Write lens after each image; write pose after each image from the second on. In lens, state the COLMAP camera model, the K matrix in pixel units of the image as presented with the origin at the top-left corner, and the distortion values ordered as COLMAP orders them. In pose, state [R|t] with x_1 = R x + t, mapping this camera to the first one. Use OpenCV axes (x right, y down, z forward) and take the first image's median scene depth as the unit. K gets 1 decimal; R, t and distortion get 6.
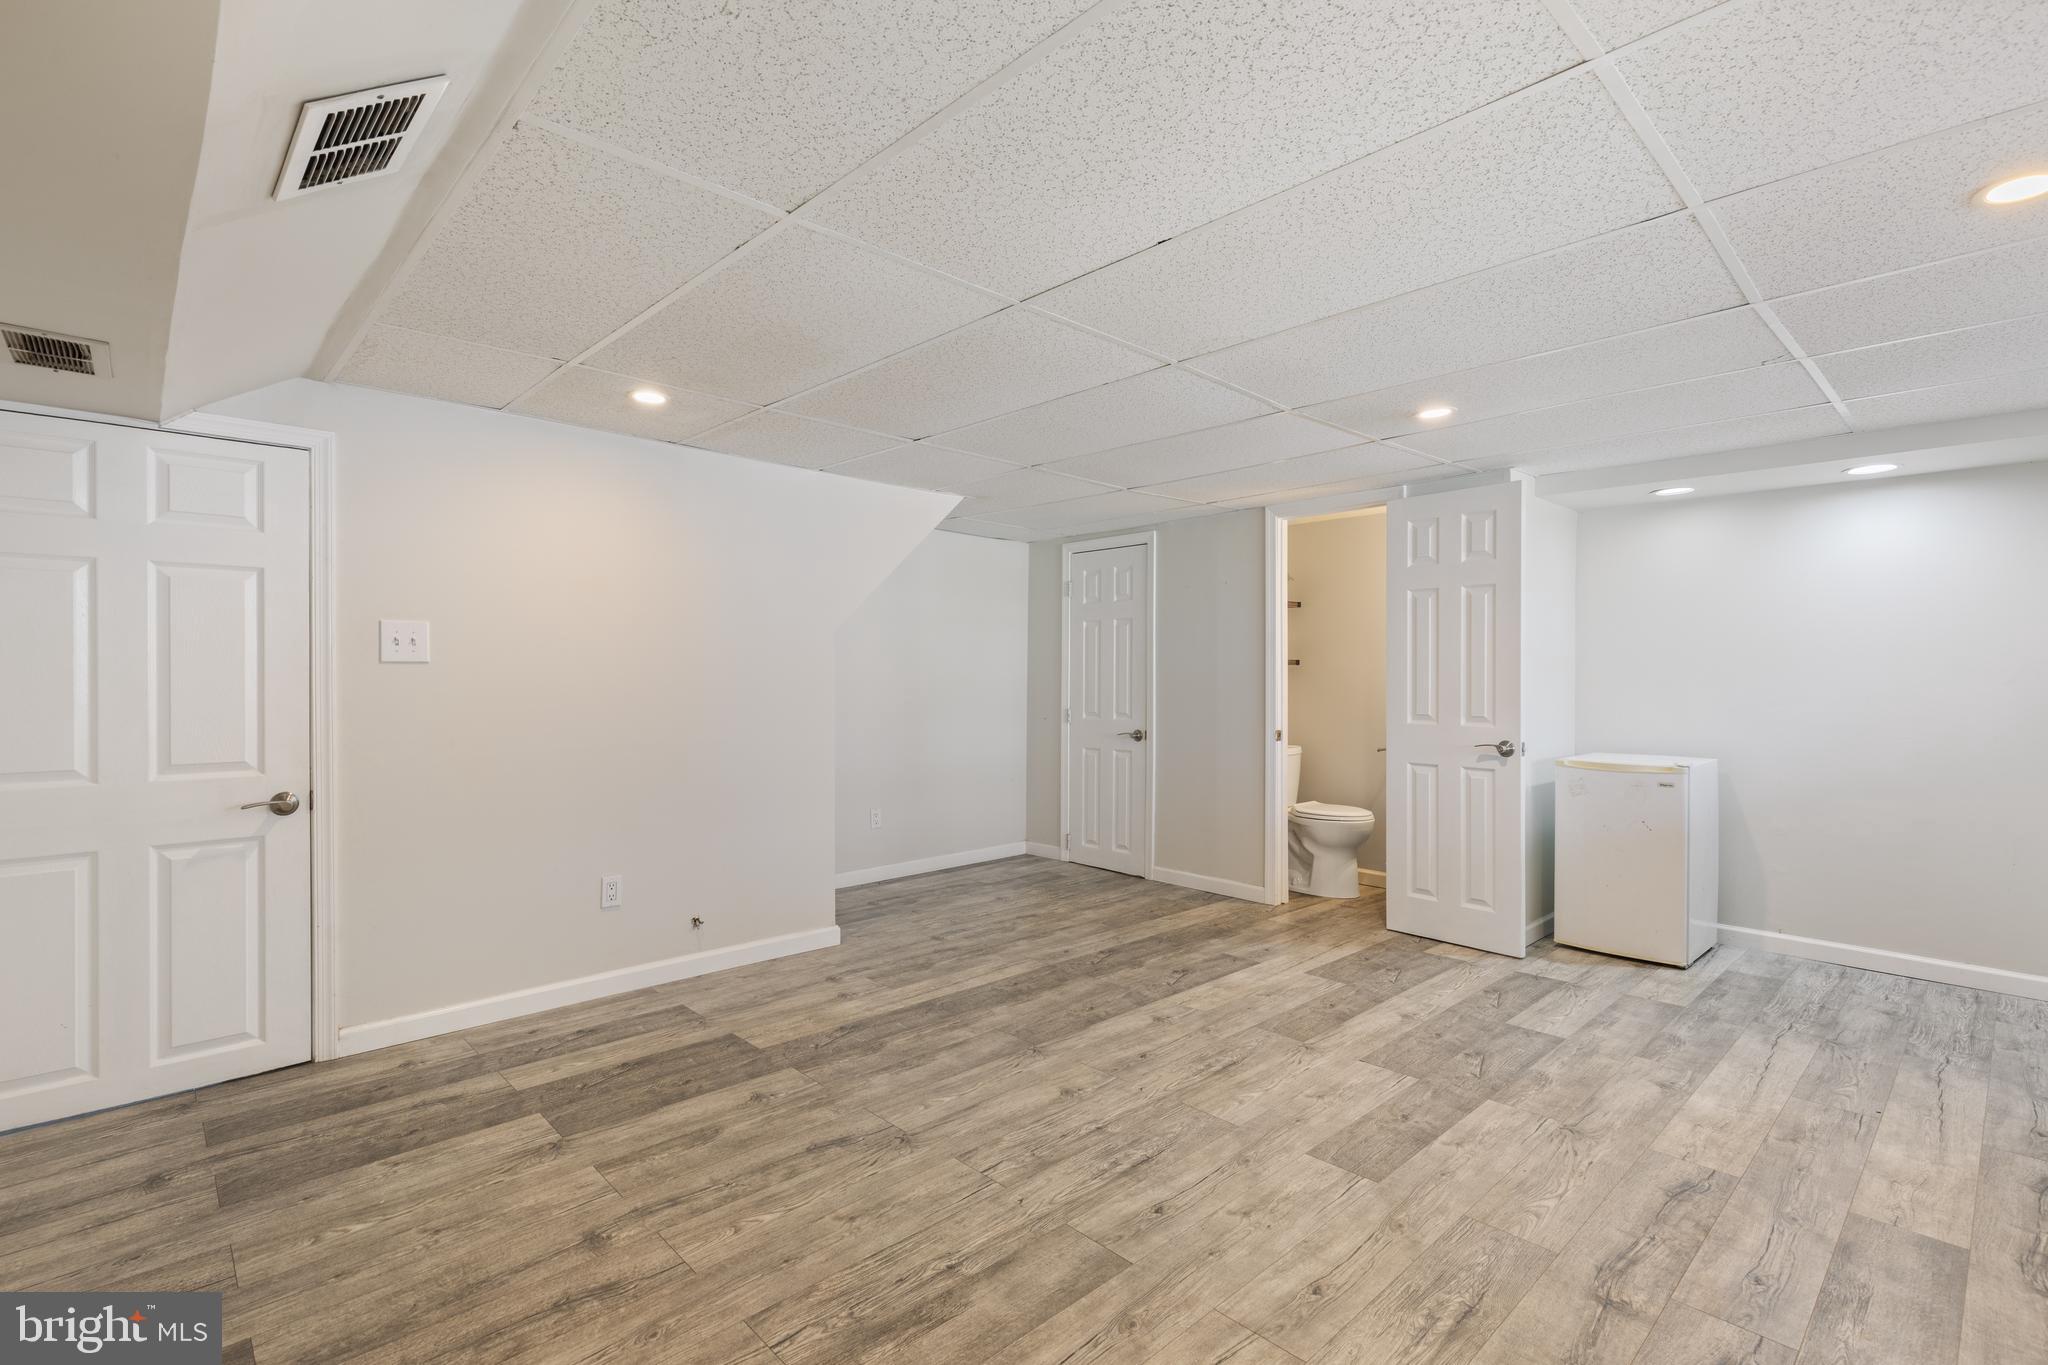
lens RADIAL K [[949.0, 0, 1075.8], [0, 949.0, 690.8], [0, 0, 1]] dist [0.005266, -0.000035]
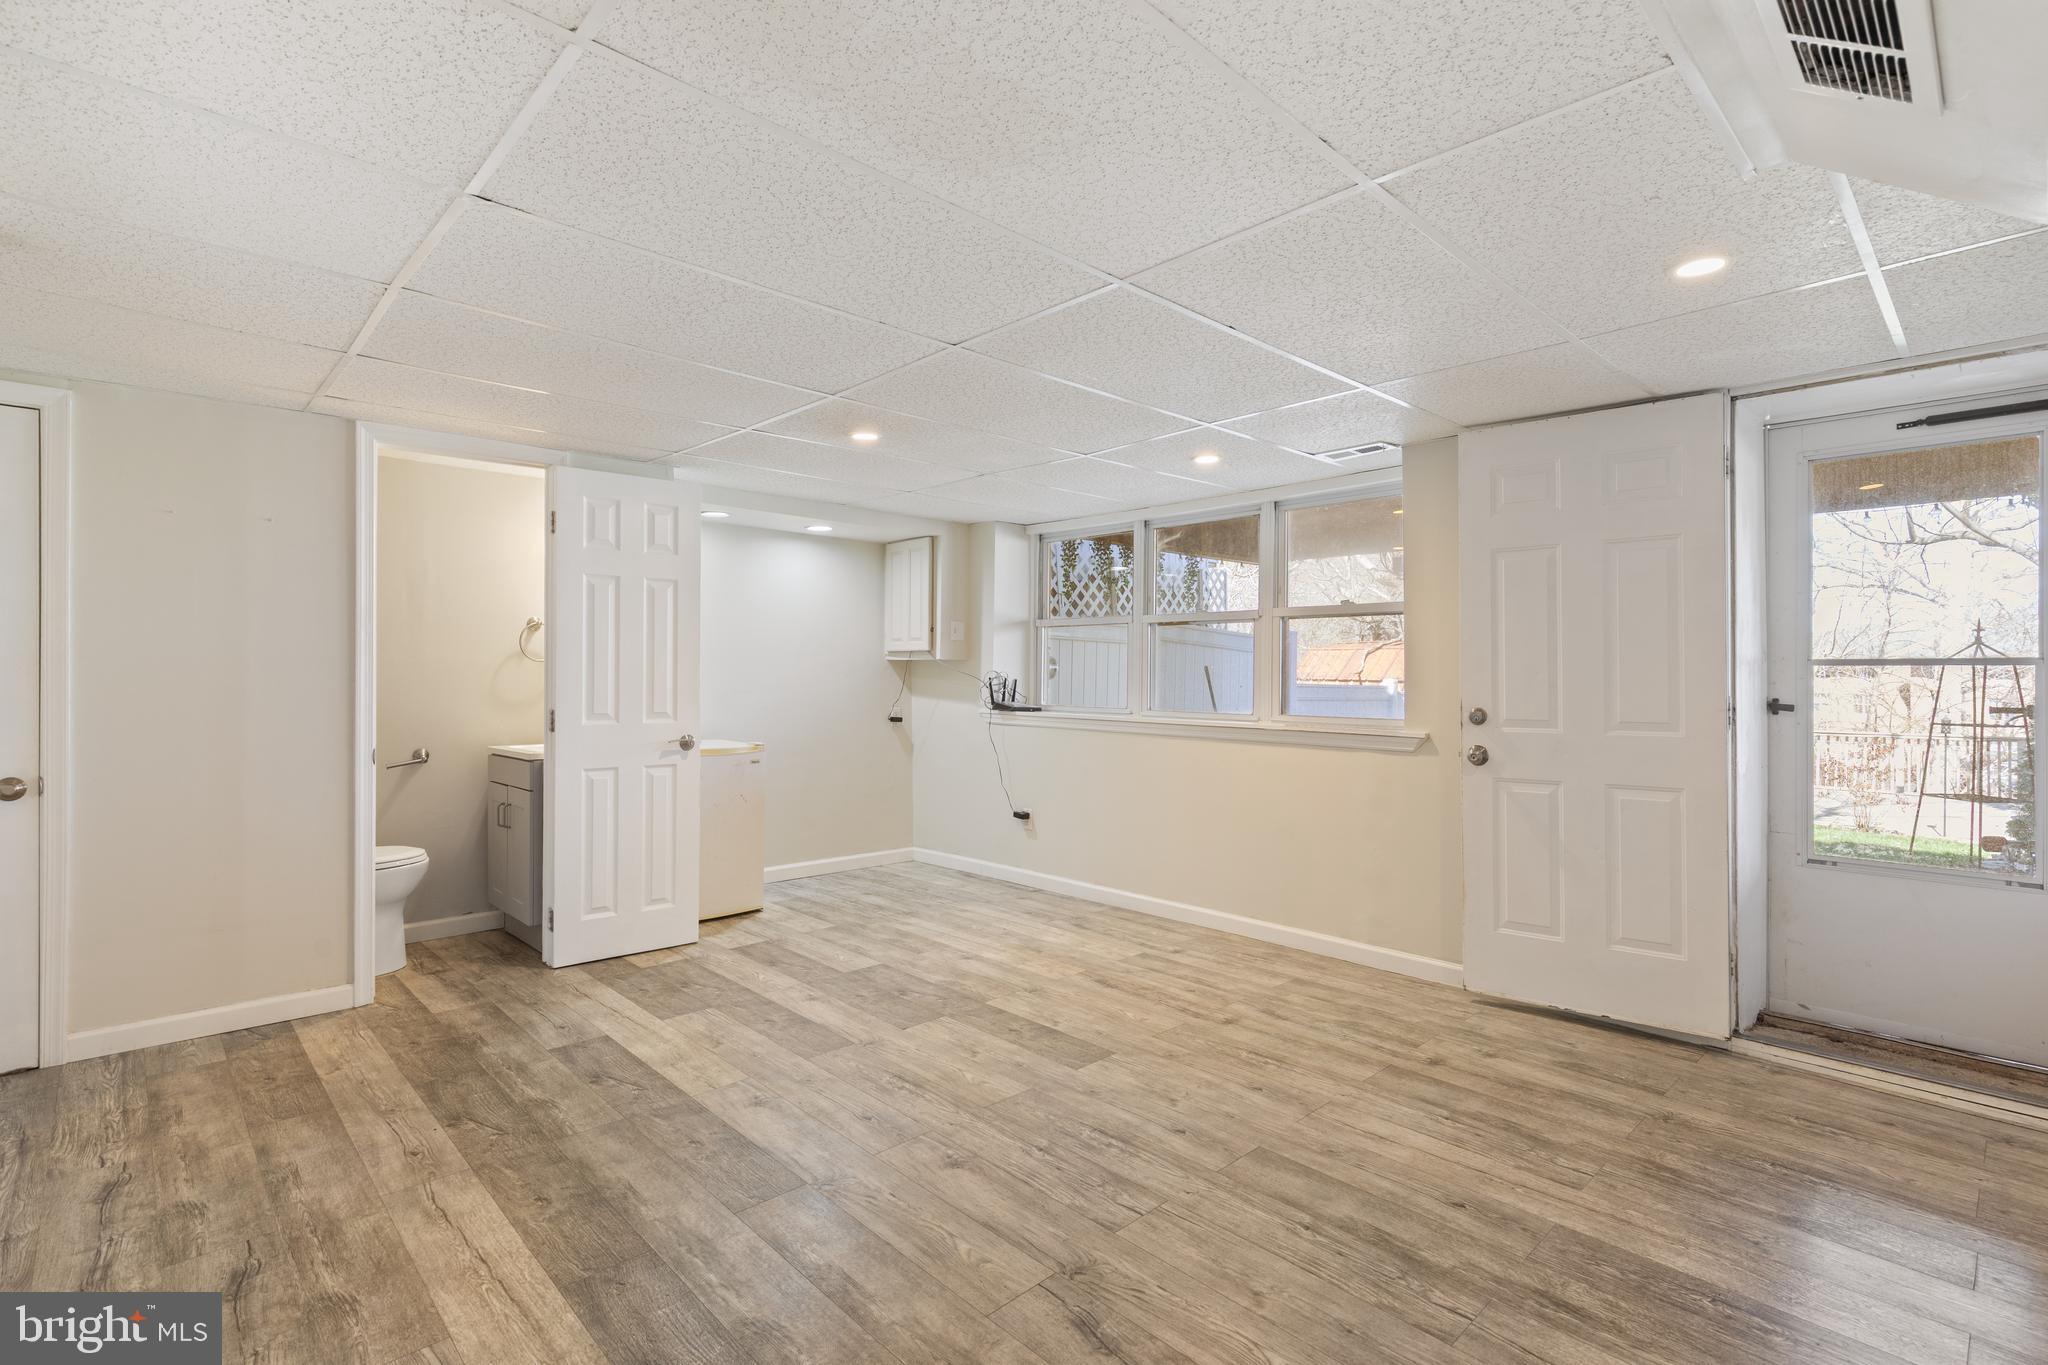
lens RADIAL K [[949.0, 0, 1043.9], [0, 949.0, 684.6], [0, 0, 1]] dist [0.005266, -0.000035]
pose [[0.009240, -0.011497, 0.999891, -0.807555], [0.008319, 0.999900, 0.011420, -0.014418], [-0.999923, 0.008212, 0.009335, 0.861945]]
